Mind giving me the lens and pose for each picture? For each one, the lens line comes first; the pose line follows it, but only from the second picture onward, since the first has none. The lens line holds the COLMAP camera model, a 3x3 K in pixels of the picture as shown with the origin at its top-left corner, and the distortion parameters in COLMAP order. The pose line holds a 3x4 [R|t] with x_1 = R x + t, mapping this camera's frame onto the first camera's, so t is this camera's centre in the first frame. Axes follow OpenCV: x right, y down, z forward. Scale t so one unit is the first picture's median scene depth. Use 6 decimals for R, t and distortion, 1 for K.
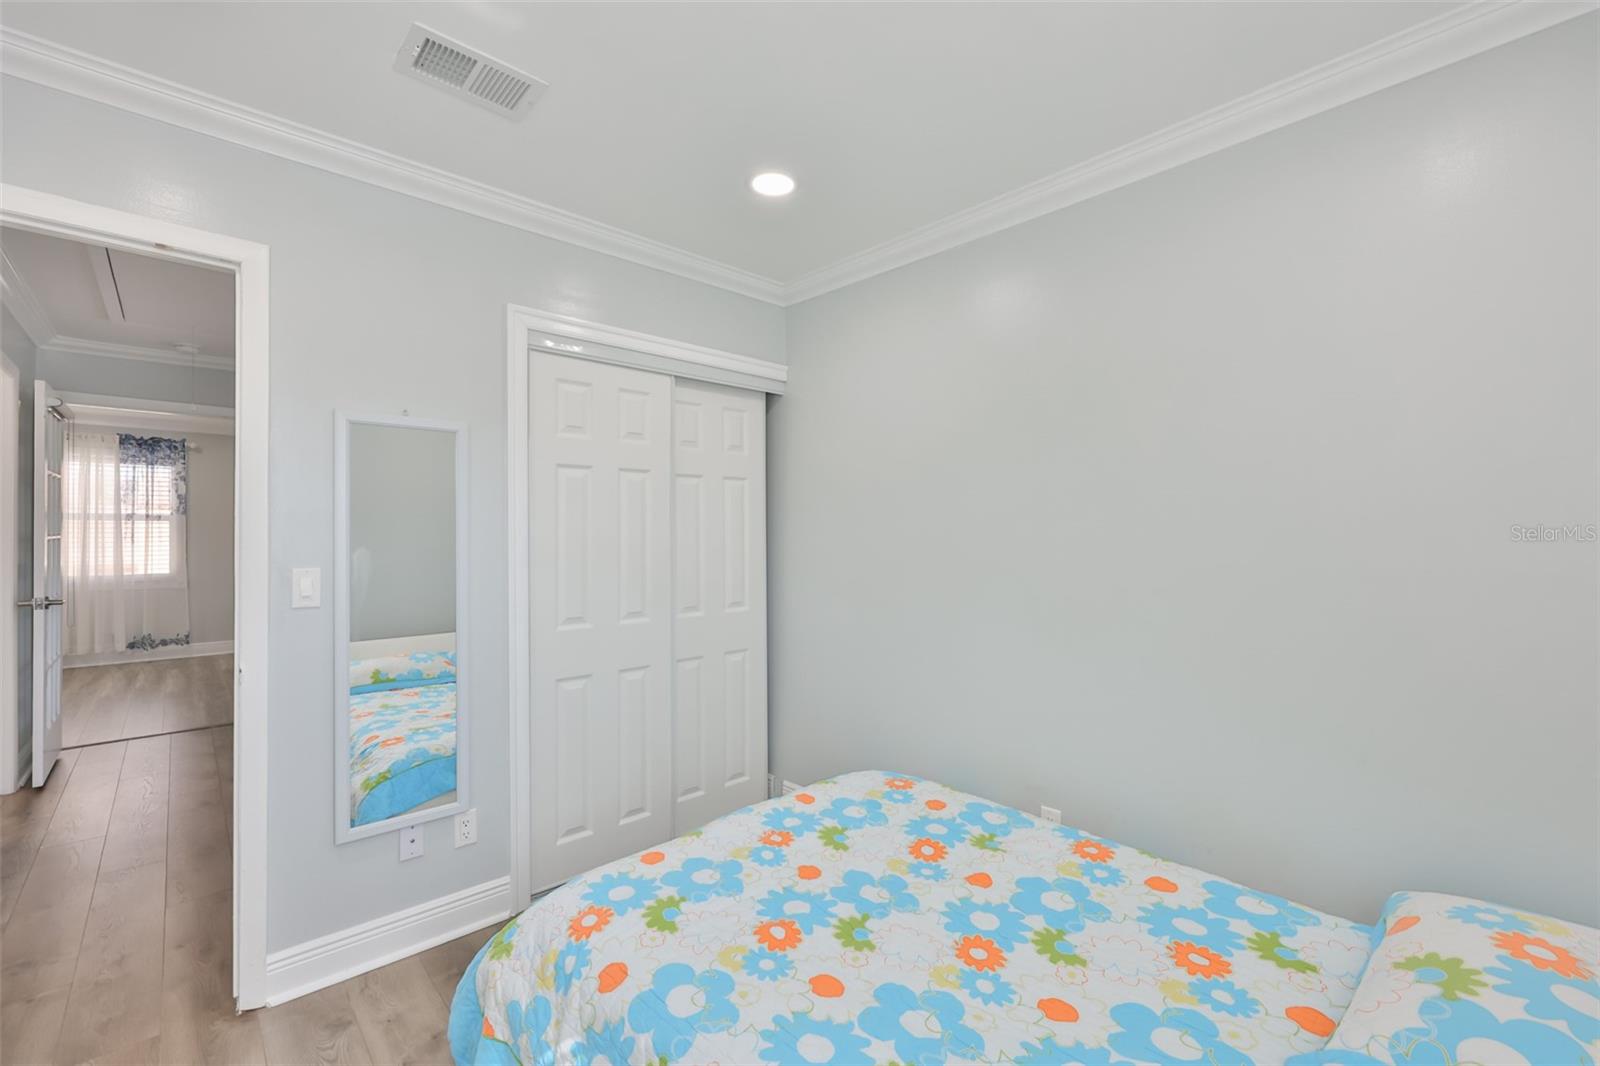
lens RADIAL K [[688.5, 0, 823.7], [0, 688.5, 531.1], [0, 0, 1]] dist [-0.002502, -0.000138]
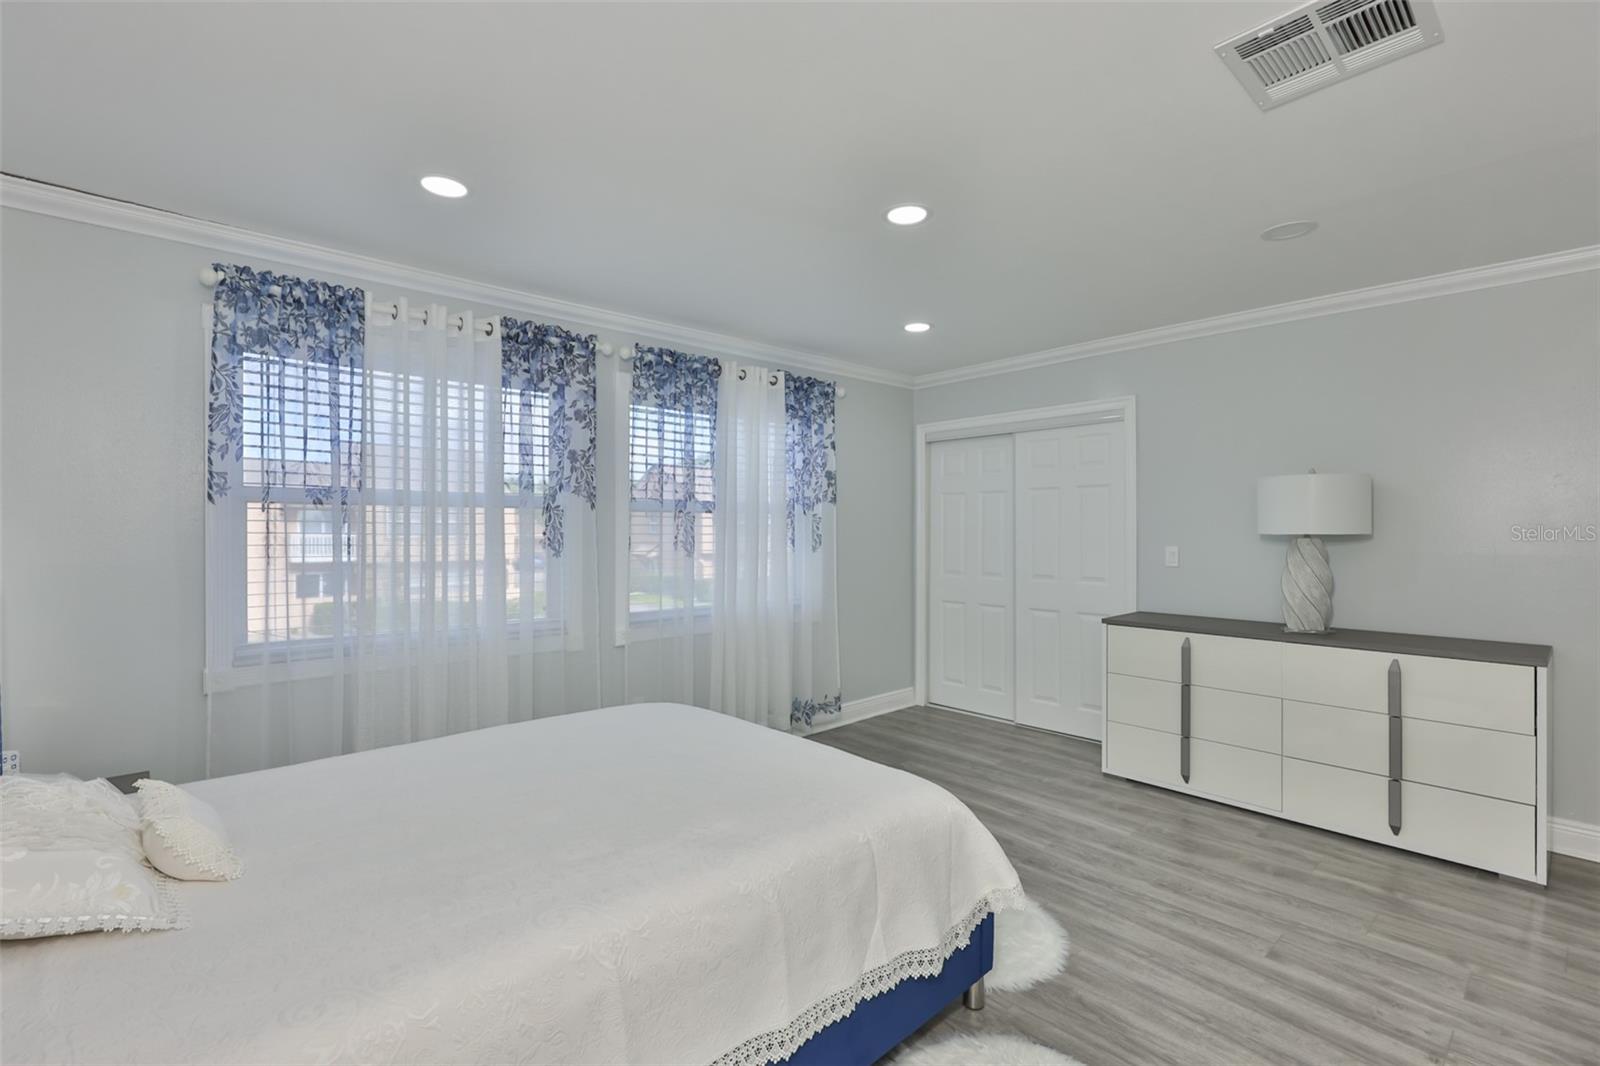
lens RADIAL K [[725.6, 0, 830.5], [0, 725.6, 530.5], [0, 0, 1]] dist [0.008801, -0.000206]
pose [[0.999958, 0.000829, -0.009079, -0.953264], [-0.000697, 0.999894, 0.014572, -0.009682], [0.009090, -0.014565, 0.999853, 0.351175]]
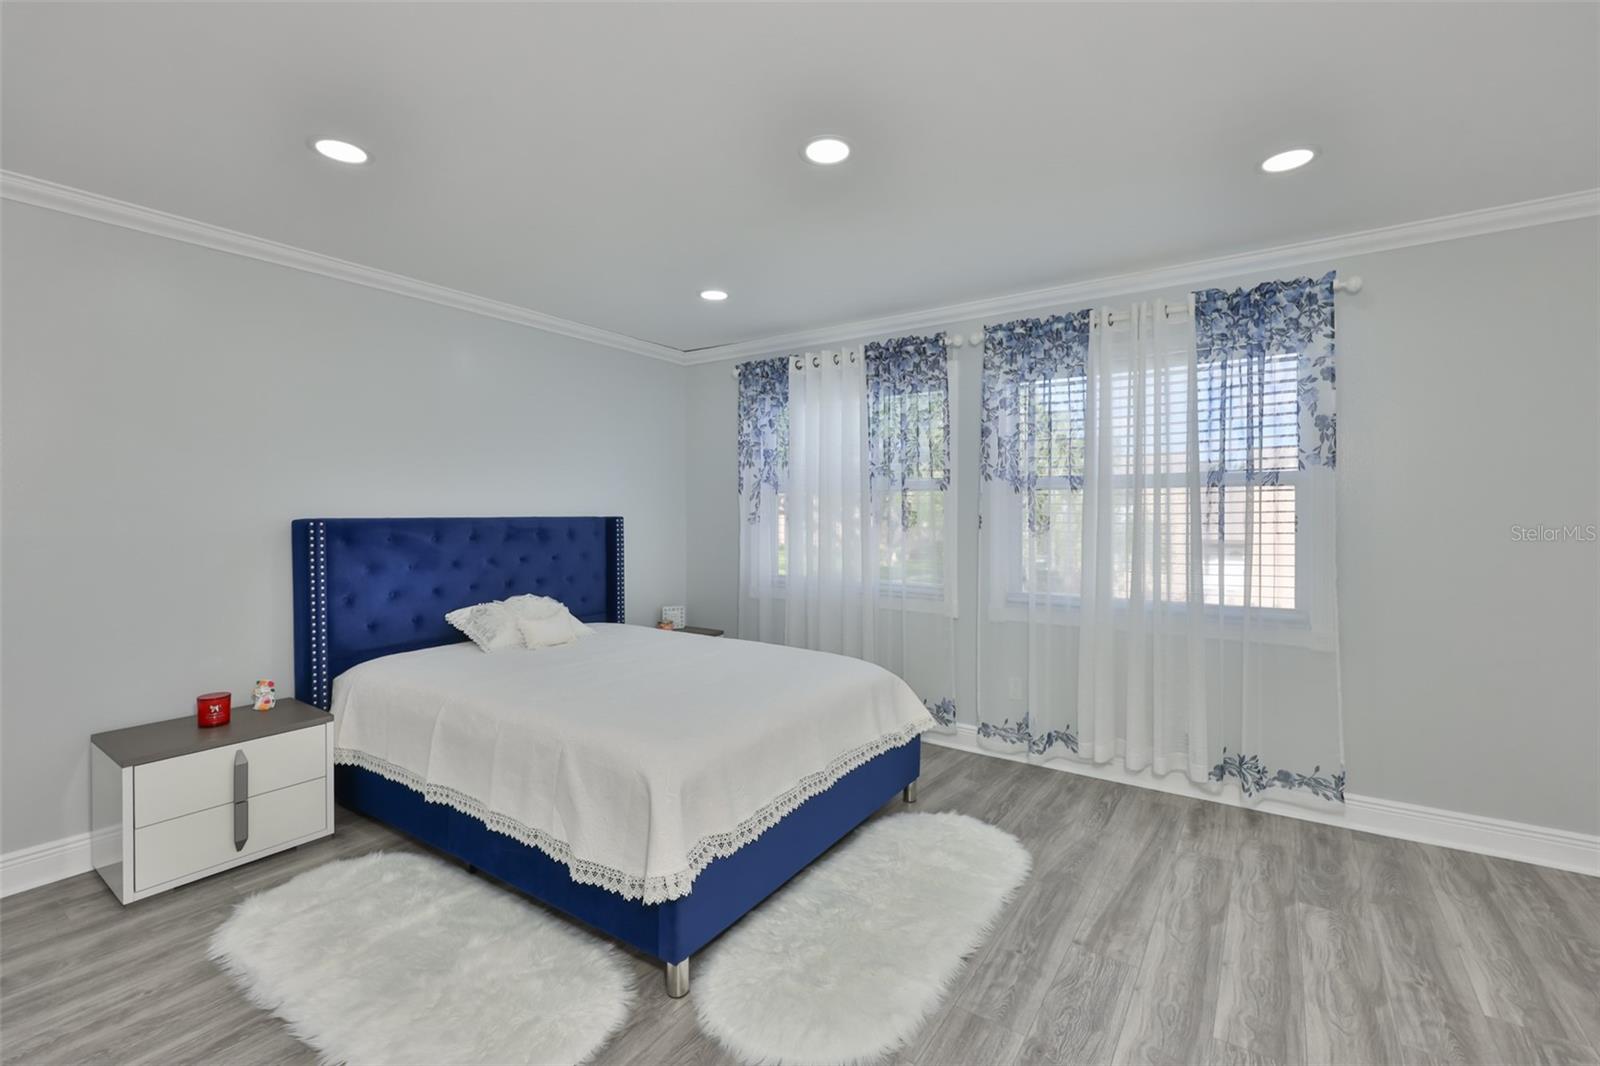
lens RADIAL K [[687.2, 0, 791.3], [0, 687.2, 517.7], [0, 0, 1]] dist [0.008023, -0.001321]
pose [[0.199617, 0.007263, -0.979847, -0.623996], [0.006840, 0.999938, 0.008805, -0.000669], [0.979850, -0.008460, 0.199555, 0.637339]]
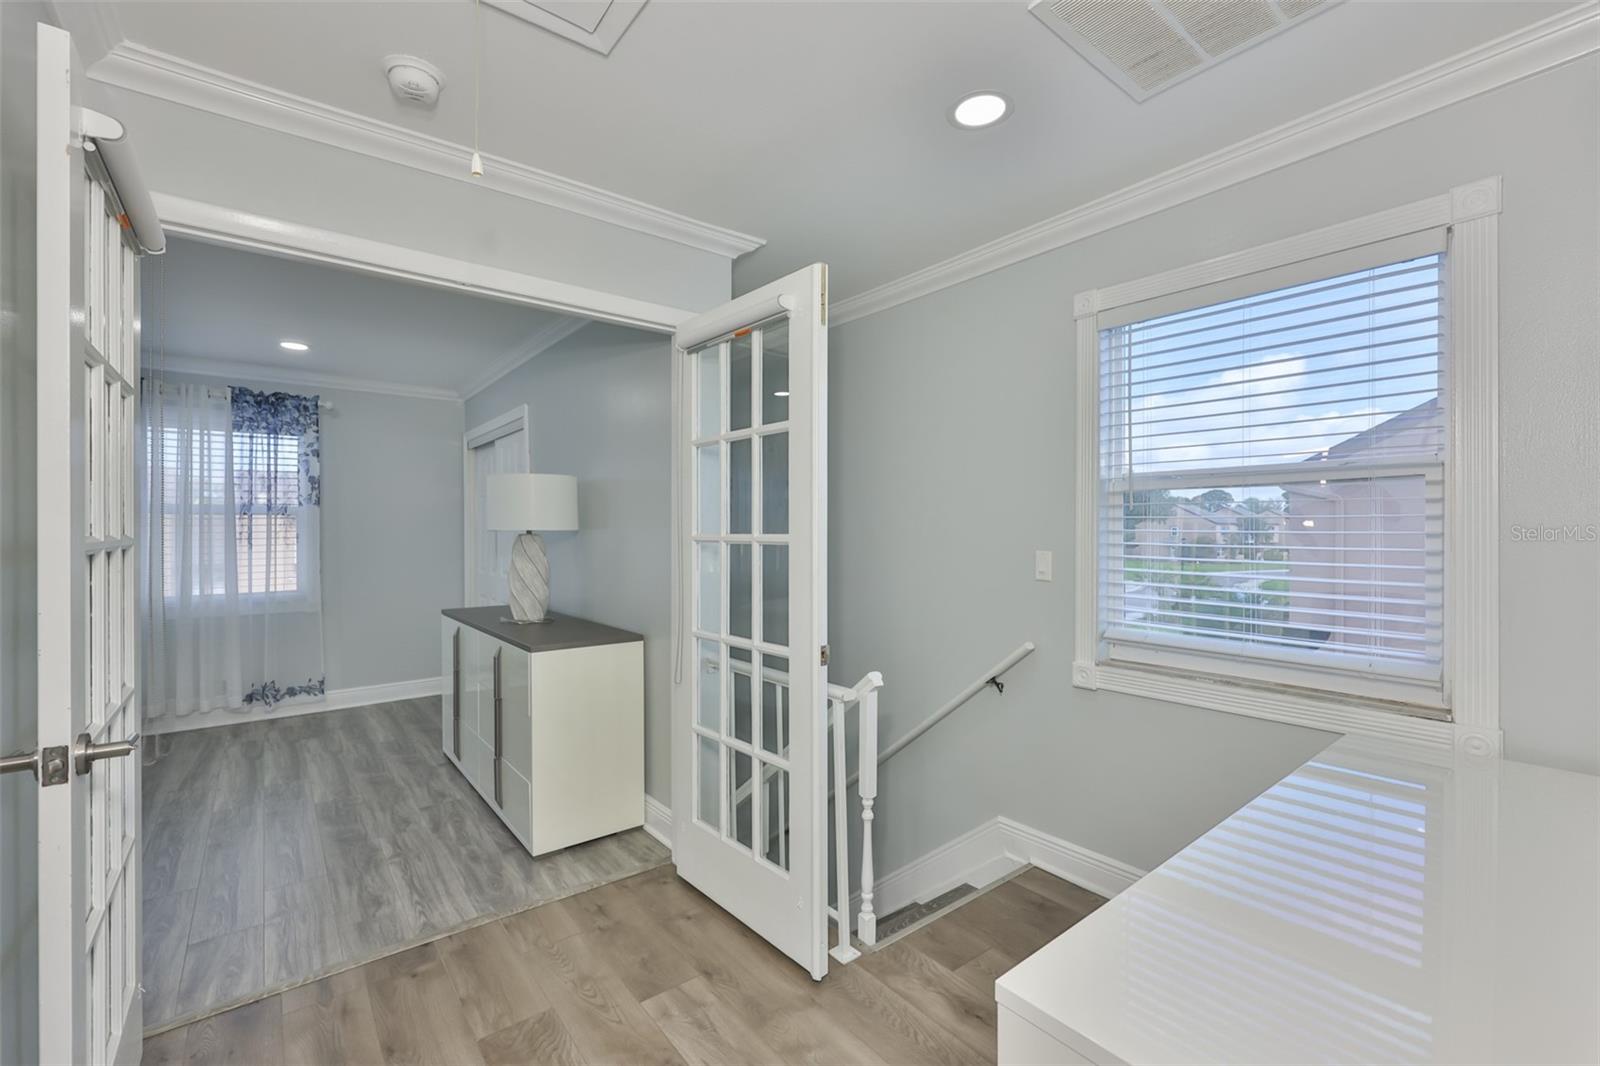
lens RADIAL K [[688.5, 0, 799.1], [0, 688.5, 525.0], [0, 0, 1]] dist [-0.002502, -0.000138]
pose [[0.995653, -0.004848, -0.093019, -0.396037], [0.004911, 0.999988, 0.000446, -0.002538], [0.093016, -0.000901, 0.995664, 0.367461]]
